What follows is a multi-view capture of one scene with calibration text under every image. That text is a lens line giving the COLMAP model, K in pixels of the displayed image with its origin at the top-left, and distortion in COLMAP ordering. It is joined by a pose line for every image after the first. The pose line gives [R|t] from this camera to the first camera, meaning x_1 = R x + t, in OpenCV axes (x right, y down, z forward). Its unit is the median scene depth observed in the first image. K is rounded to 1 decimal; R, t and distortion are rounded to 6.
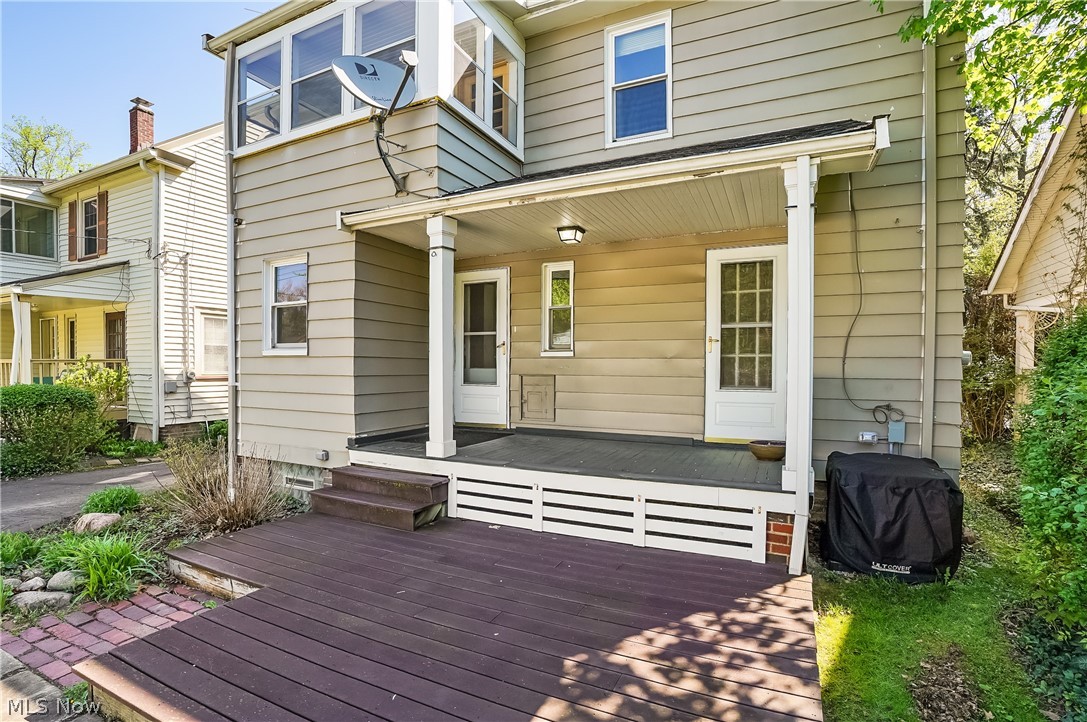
lens RADIAL K [[510.2, 0, 545.2], [0, 510.2, 370.7], [0, 0, 1]] dist [-0.041736, 0.007749]
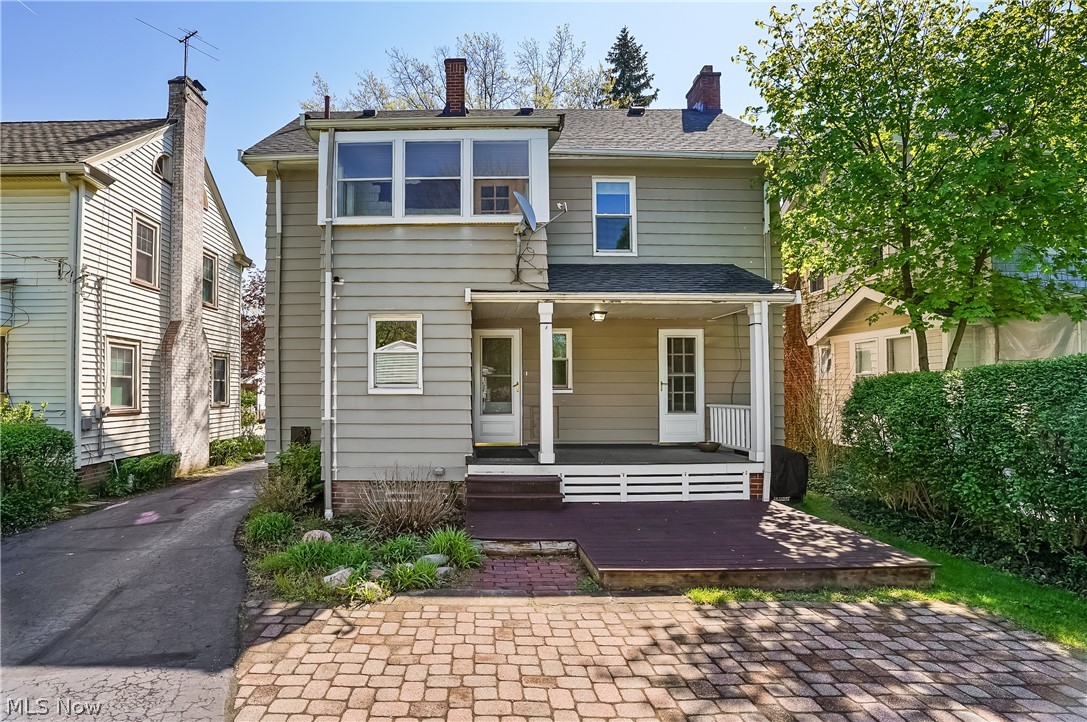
lens RADIAL K [[525.2, 0, 459.9], [0, 525.2, 379.7], [0, 0, 1]] dist [-0.037180, 0.000749]
pose [[0.903438, 0.004704, 0.428693, -1.002245], [0.007355, 0.999623, -0.026469, -0.032805], [-0.428655, 0.027066, 0.903063, -0.255456]]
